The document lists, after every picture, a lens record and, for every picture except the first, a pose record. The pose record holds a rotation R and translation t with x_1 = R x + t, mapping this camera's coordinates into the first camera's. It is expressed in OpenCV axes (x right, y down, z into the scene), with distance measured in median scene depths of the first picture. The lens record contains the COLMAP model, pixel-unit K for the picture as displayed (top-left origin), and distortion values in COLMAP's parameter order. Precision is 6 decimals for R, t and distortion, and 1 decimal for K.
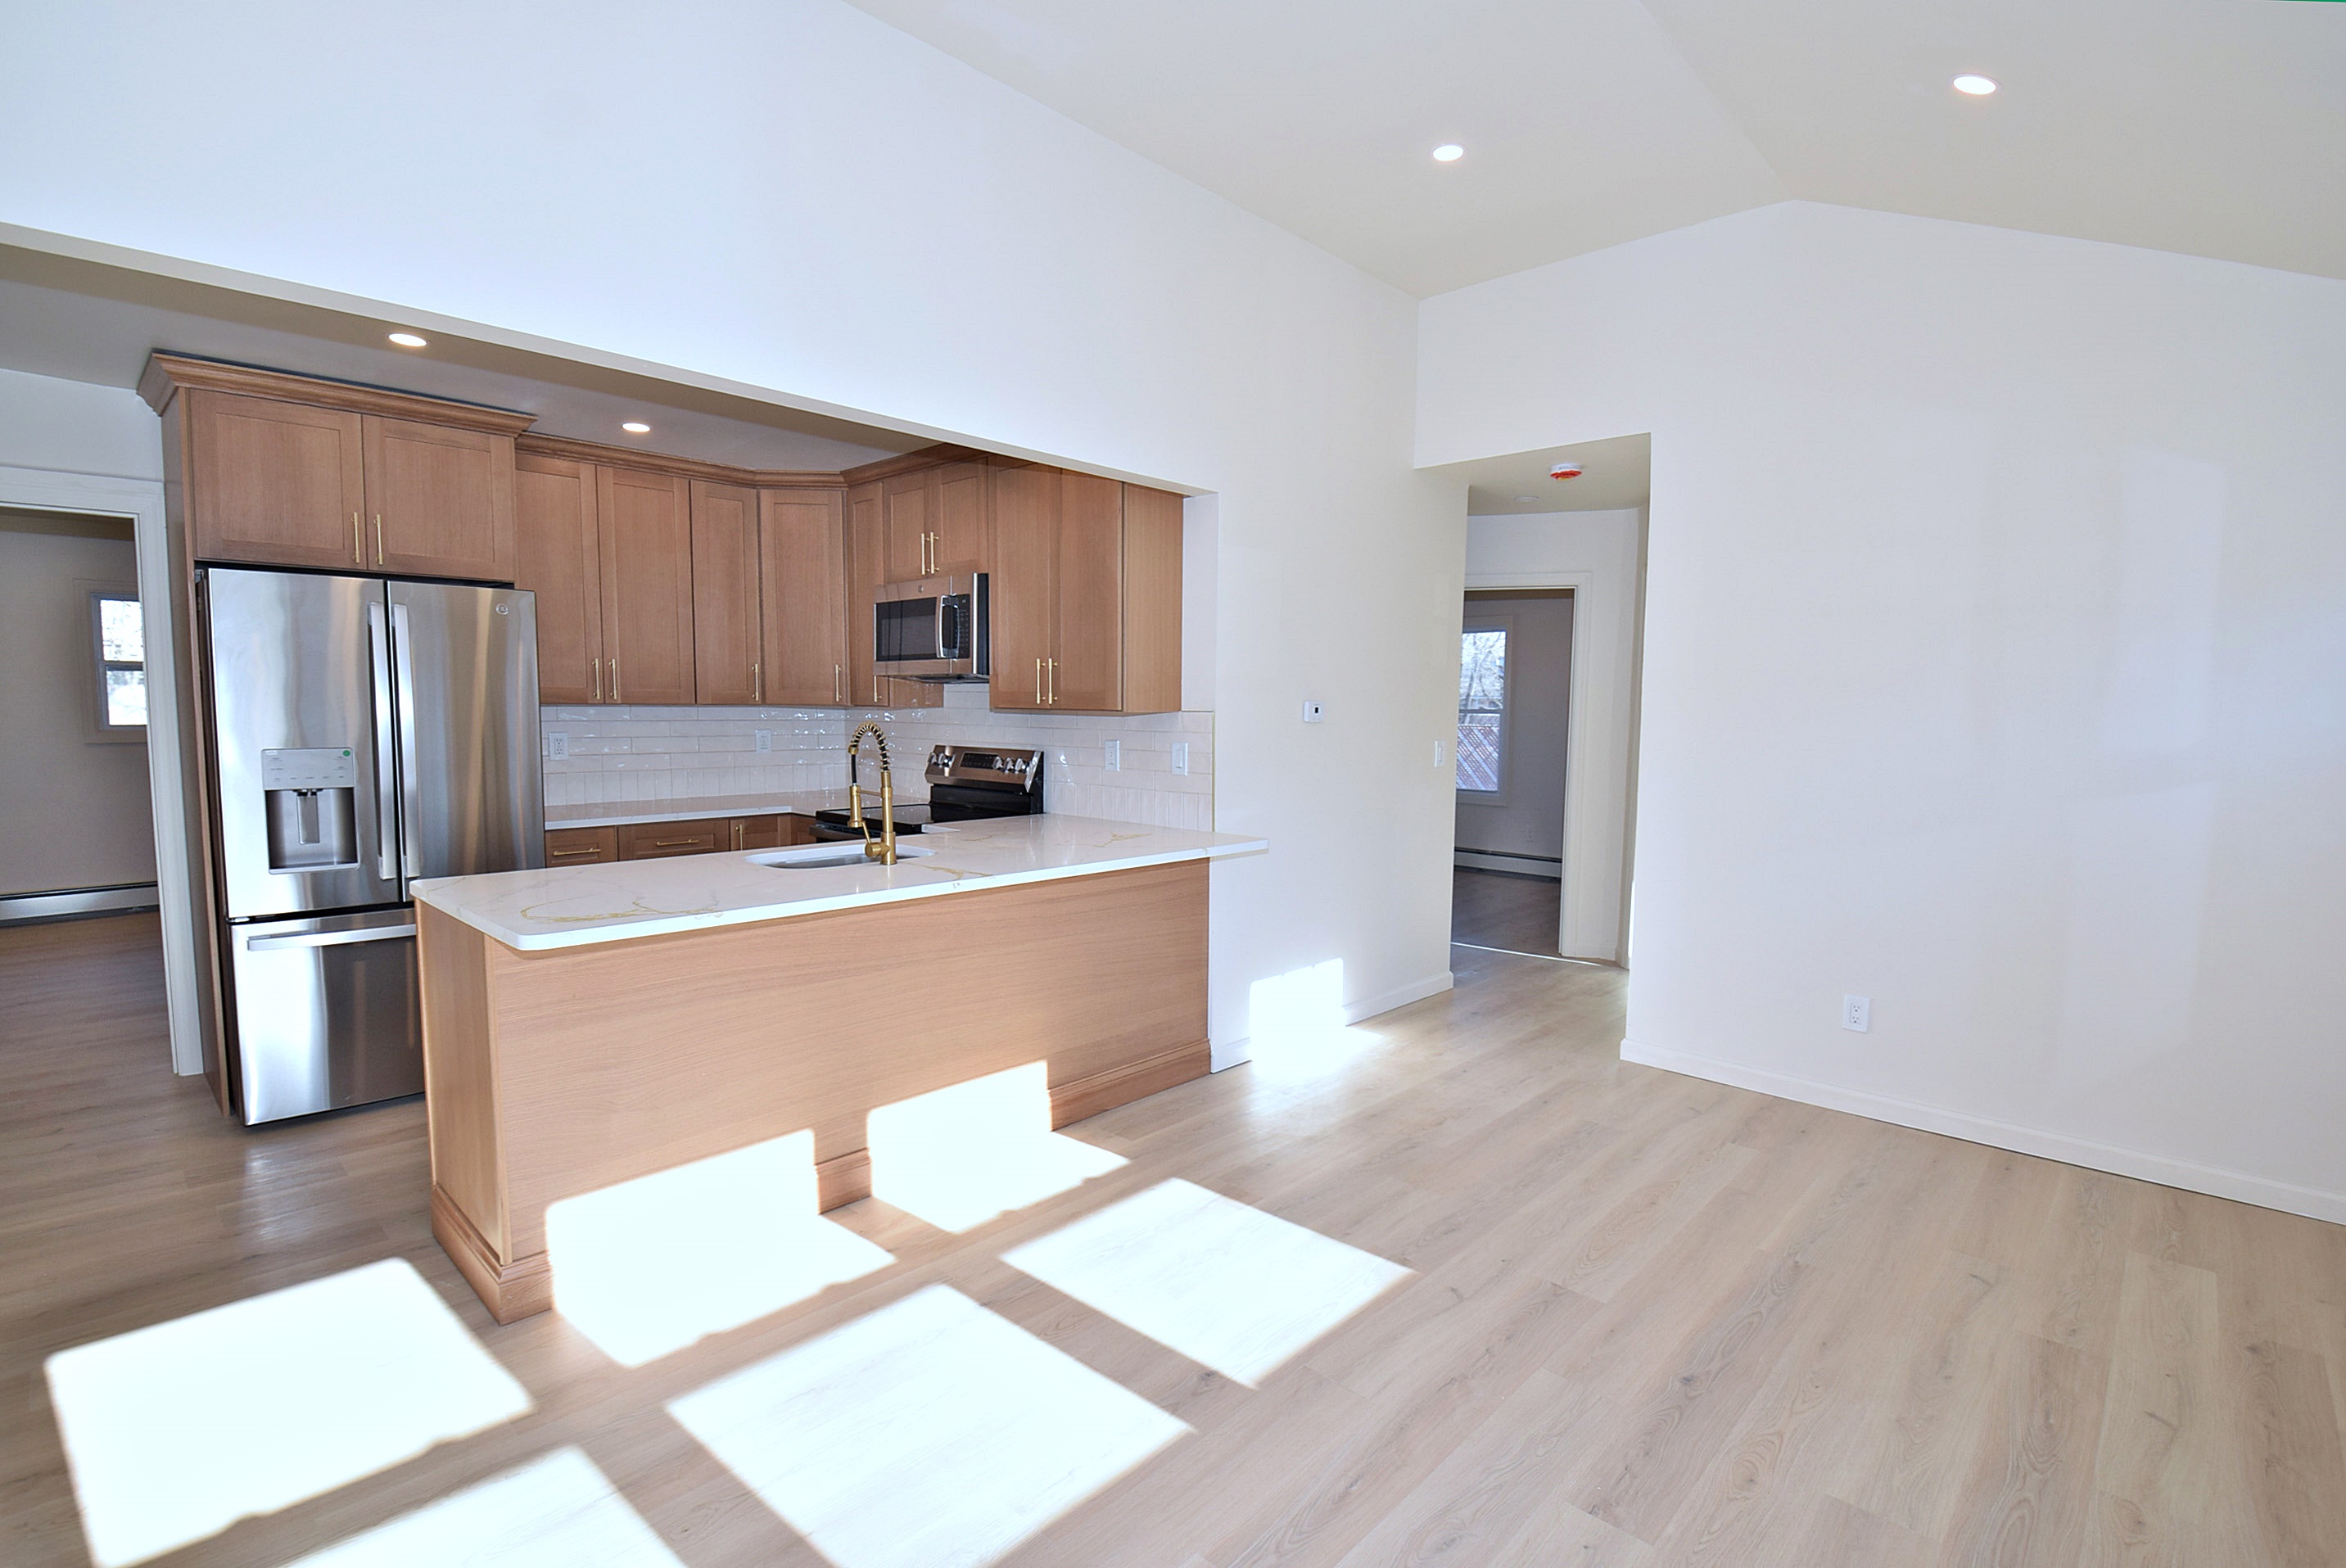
lens RADIAL K [[1041.6, 0, 1186.4], [0, 1041.6, 815.8], [0, 0, 1]] dist [-0.004320, -0.013976]
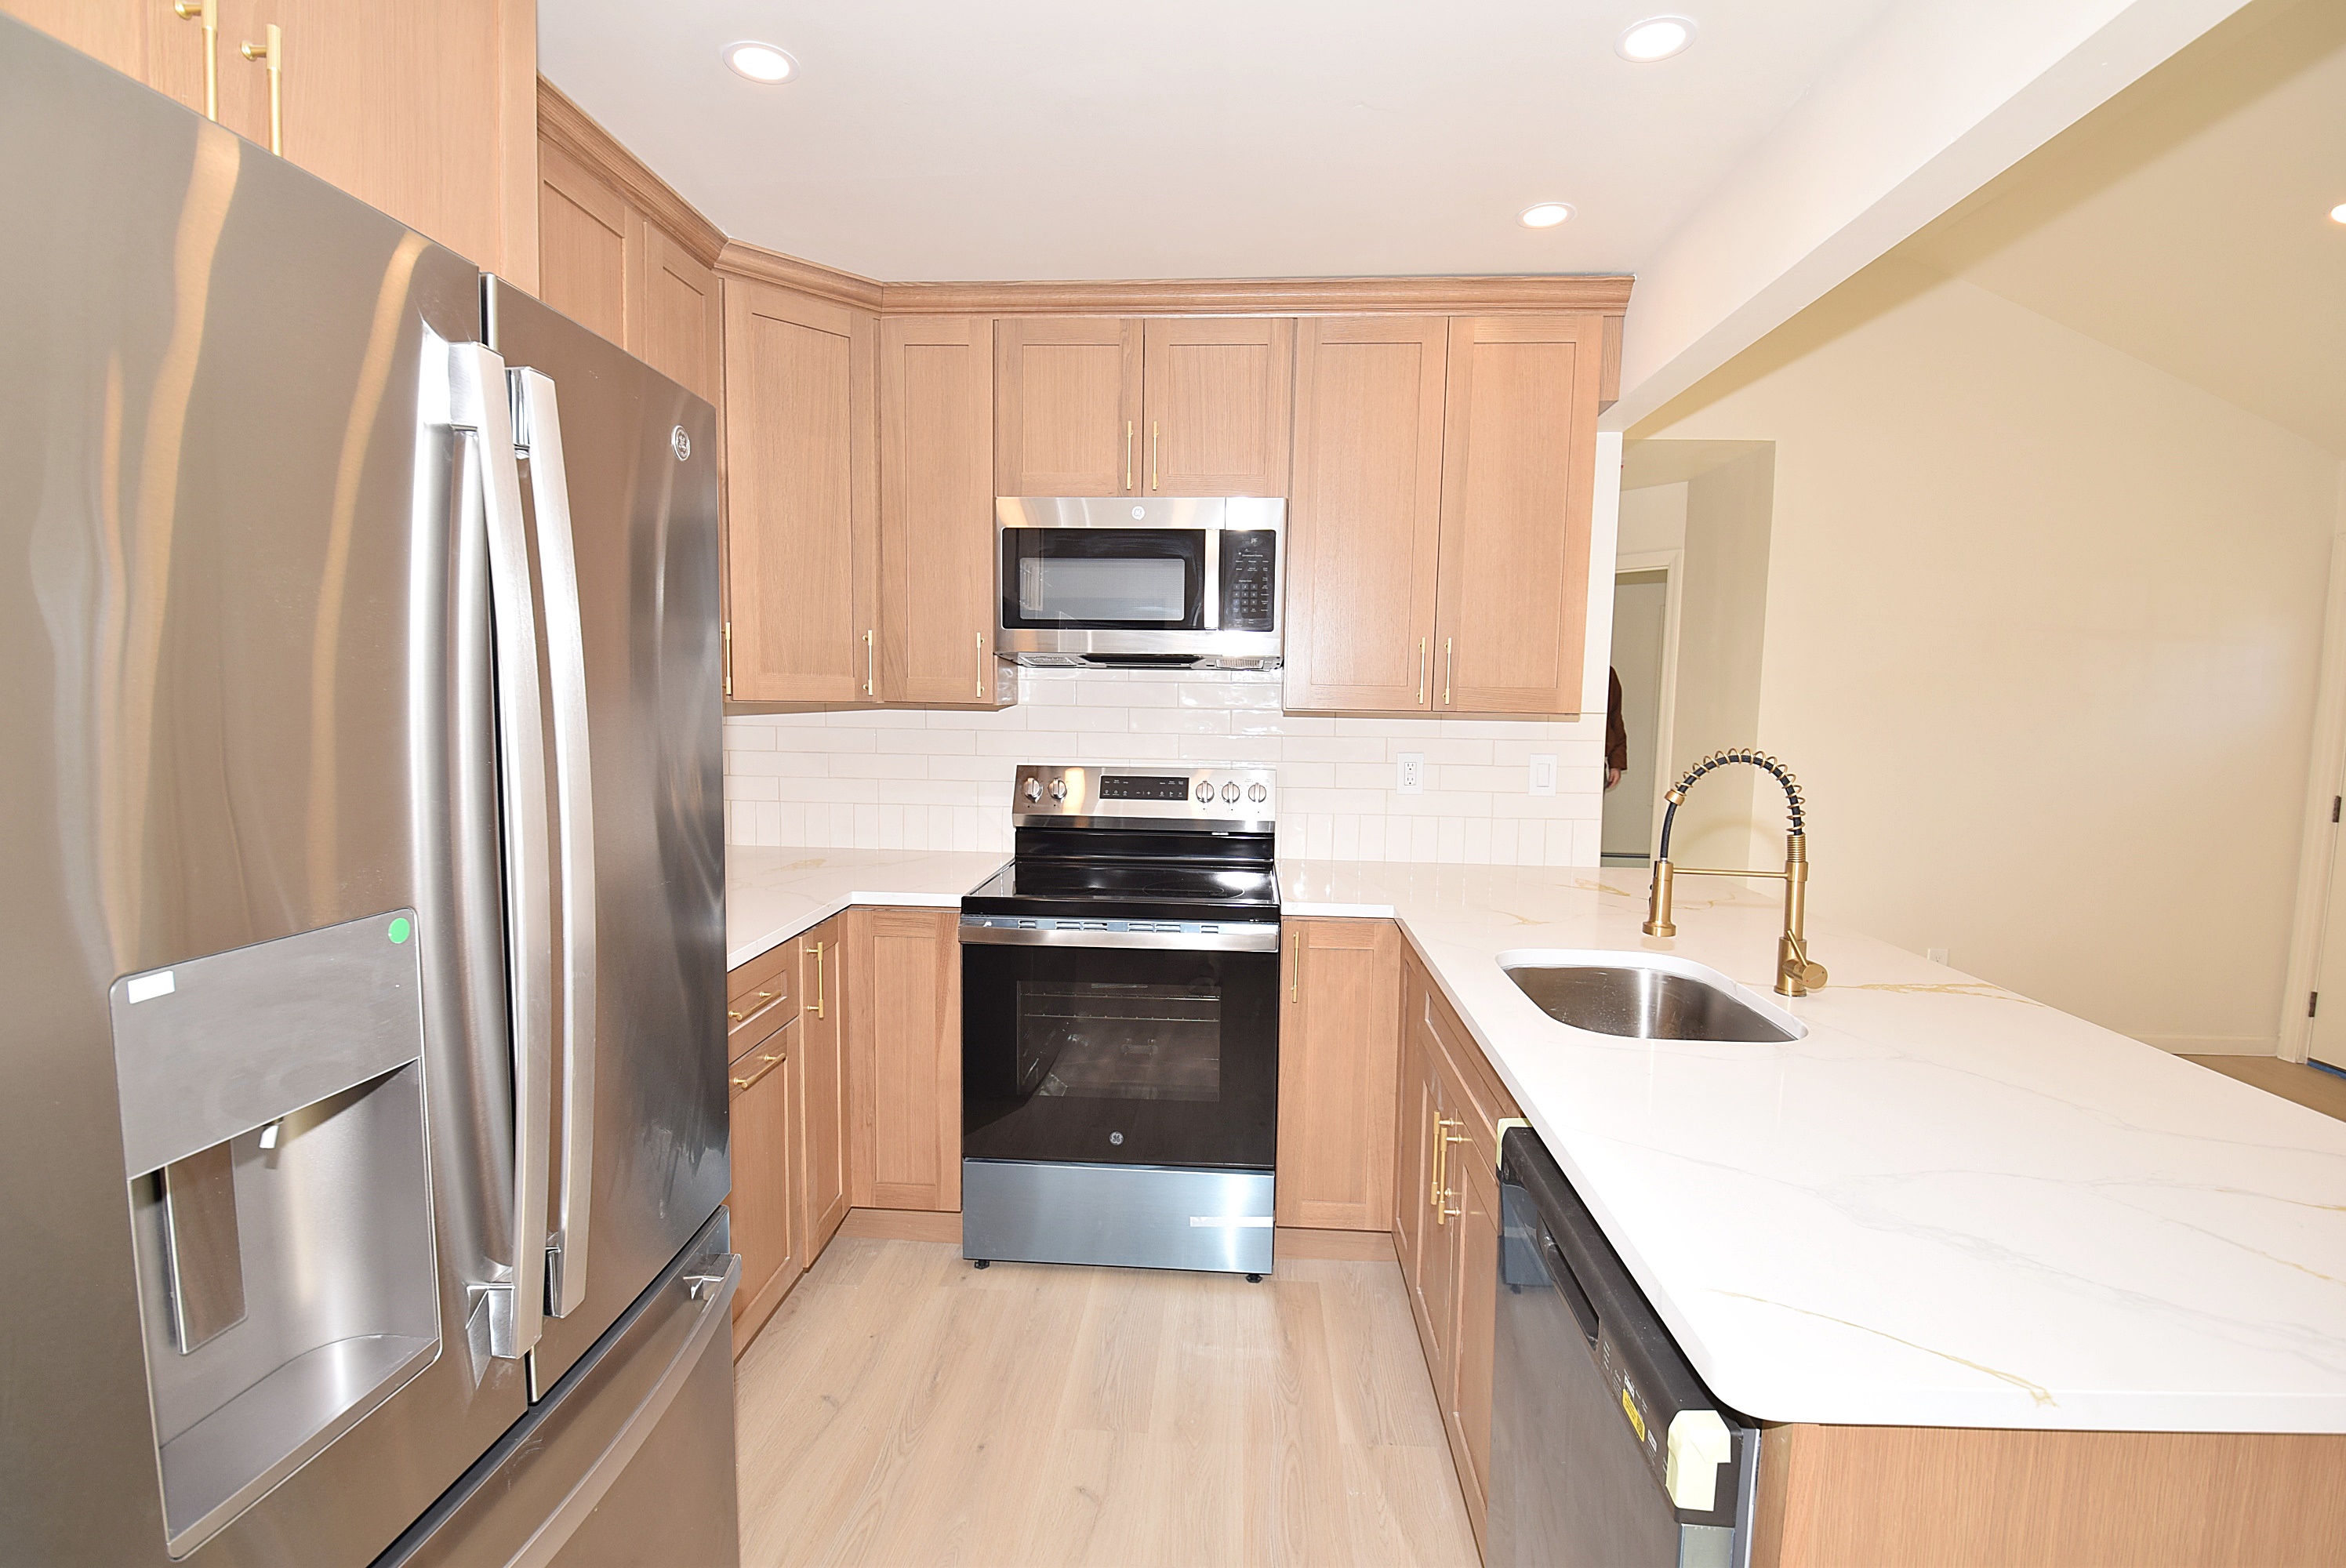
lens RADIAL K [[1041.6, 0, 1173.5], [0, 1041.6, 790.6], [0, 0, 1]] dist [-0.004320, -0.013976]
pose [[0.780163, -0.060269, 0.622666, -0.750528], [0.061109, 0.997930, 0.020025, -0.080843], [-0.622585, 0.022428, 0.782231, 0.622948]]
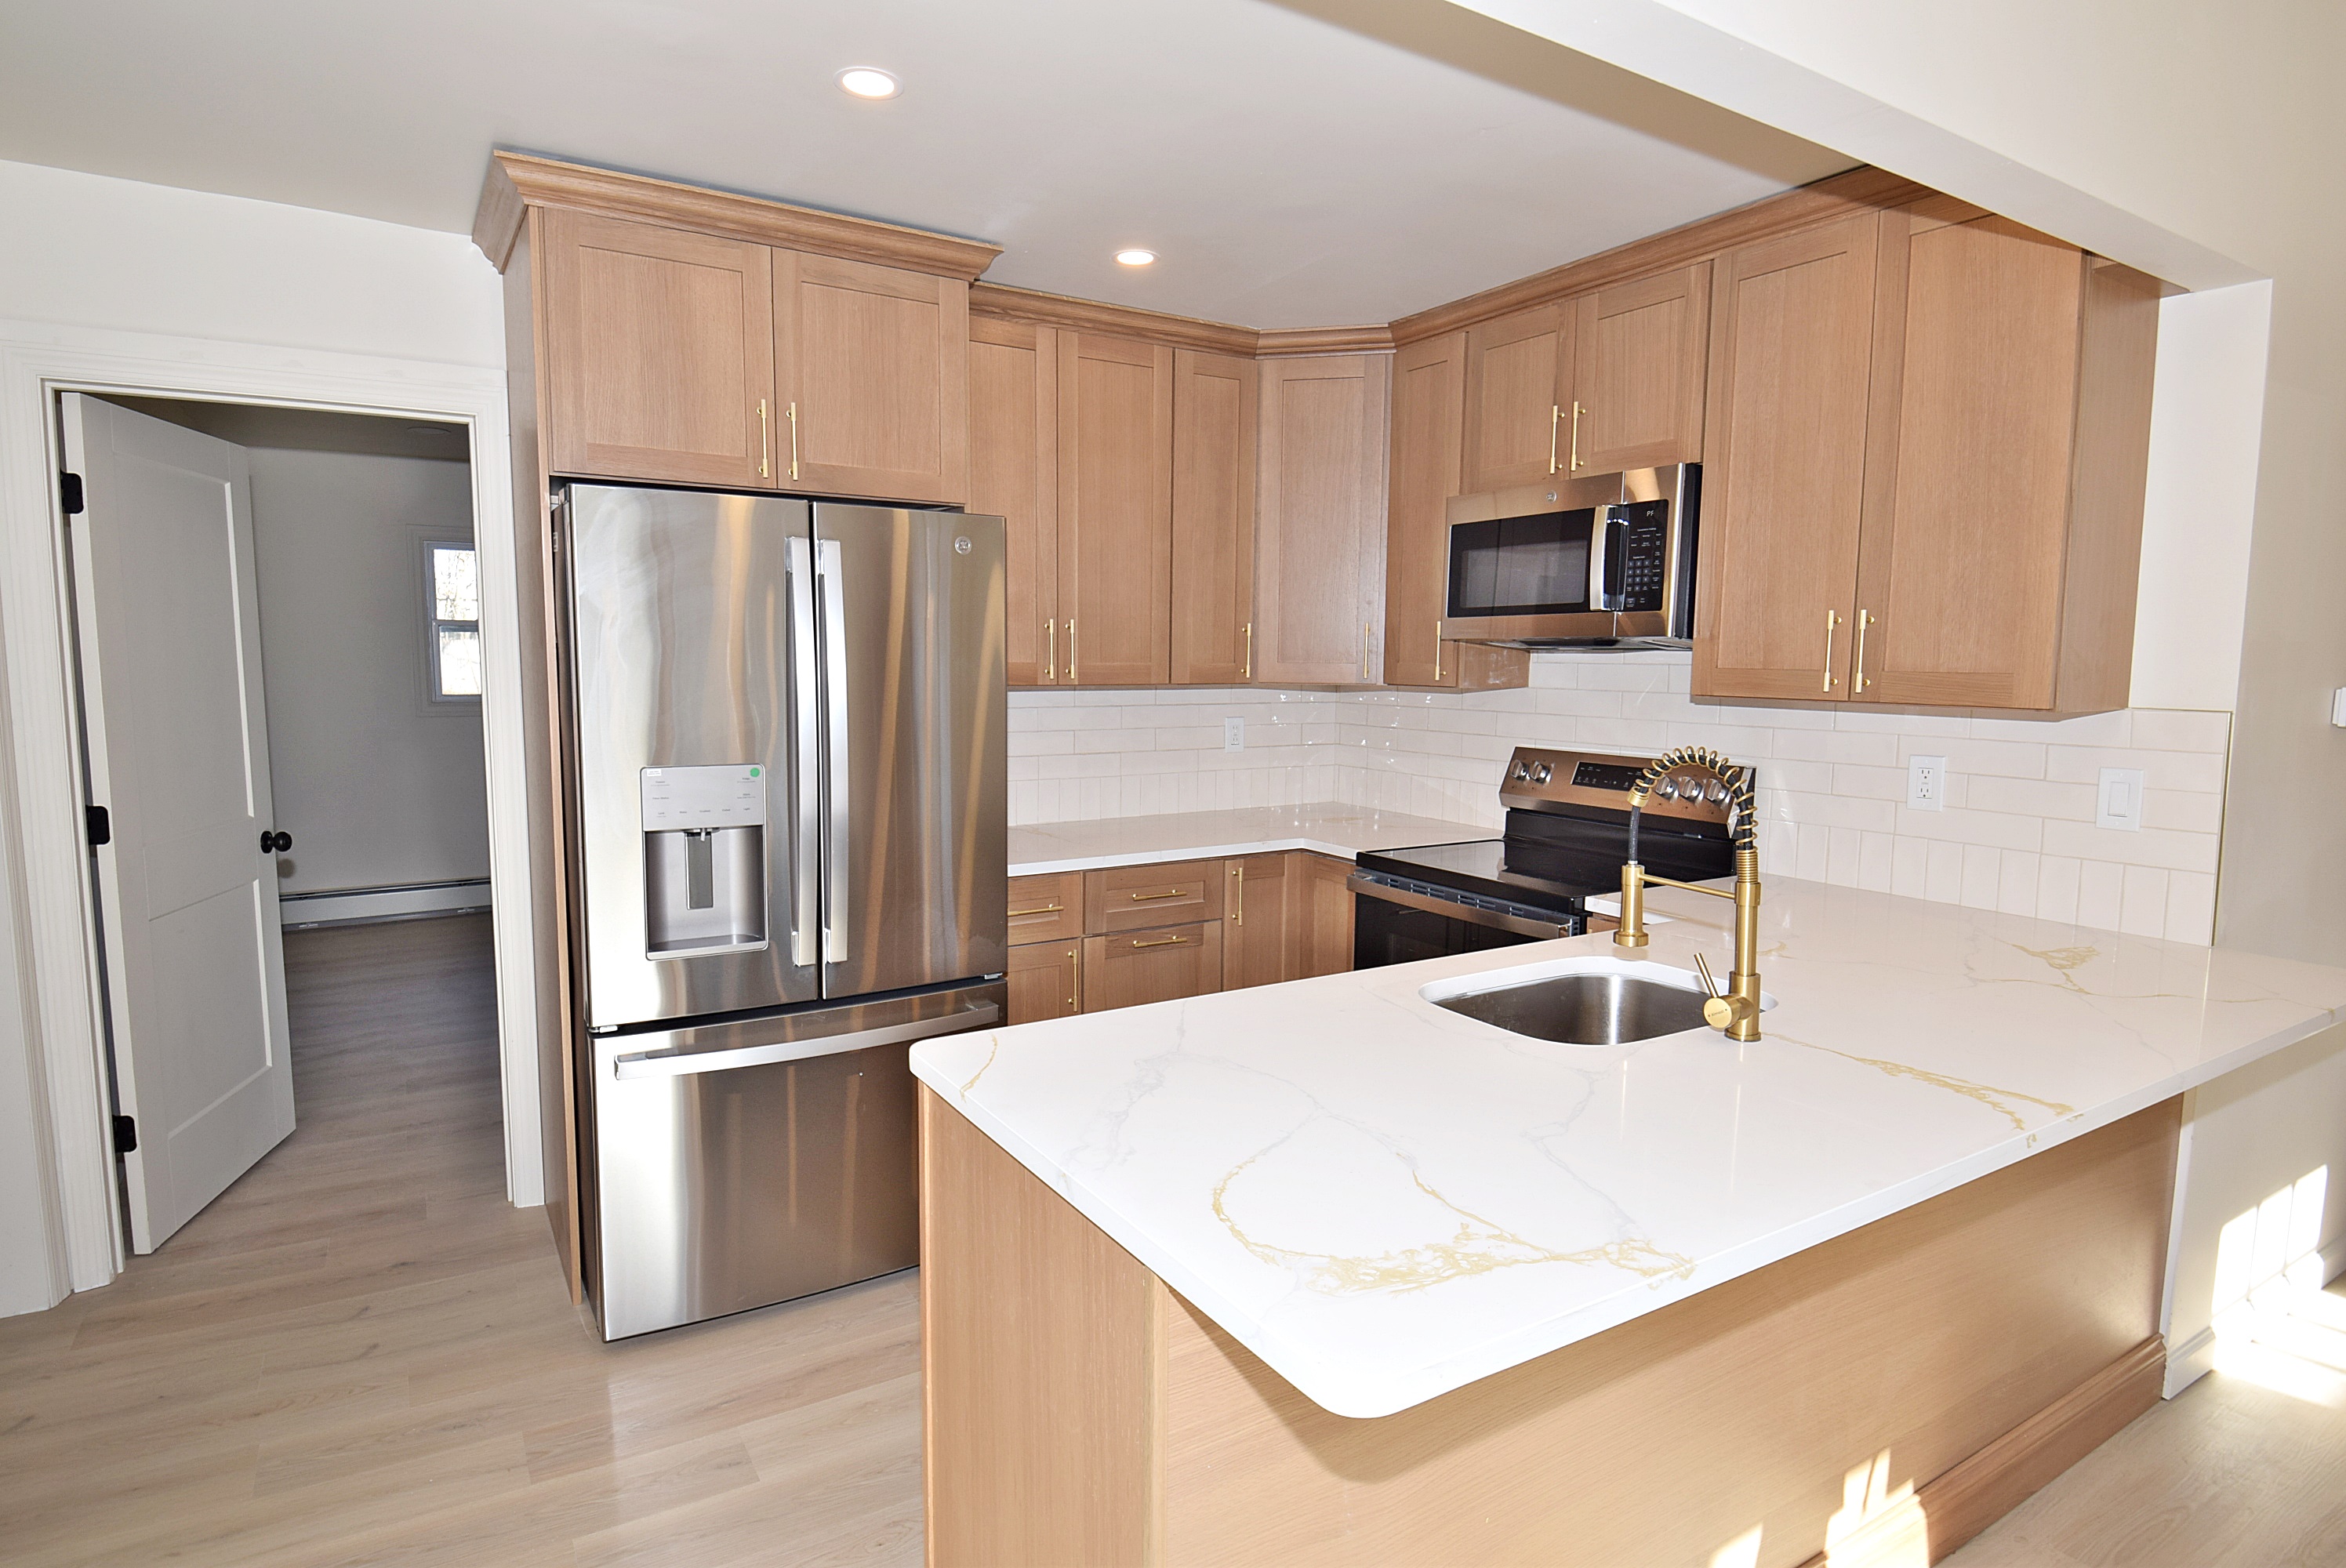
lens RADIAL K [[1216.3, 0, 1192.7], [0, 1216.3, 803.0], [0, 0, 1]] dist [0.000514, -0.003915]
pose [[0.965222, 0.025750, -0.260162, -0.322186], [-0.022879, 0.999639, 0.014060, -0.053657], [0.260430, -0.007619, 0.965463, 0.311369]]
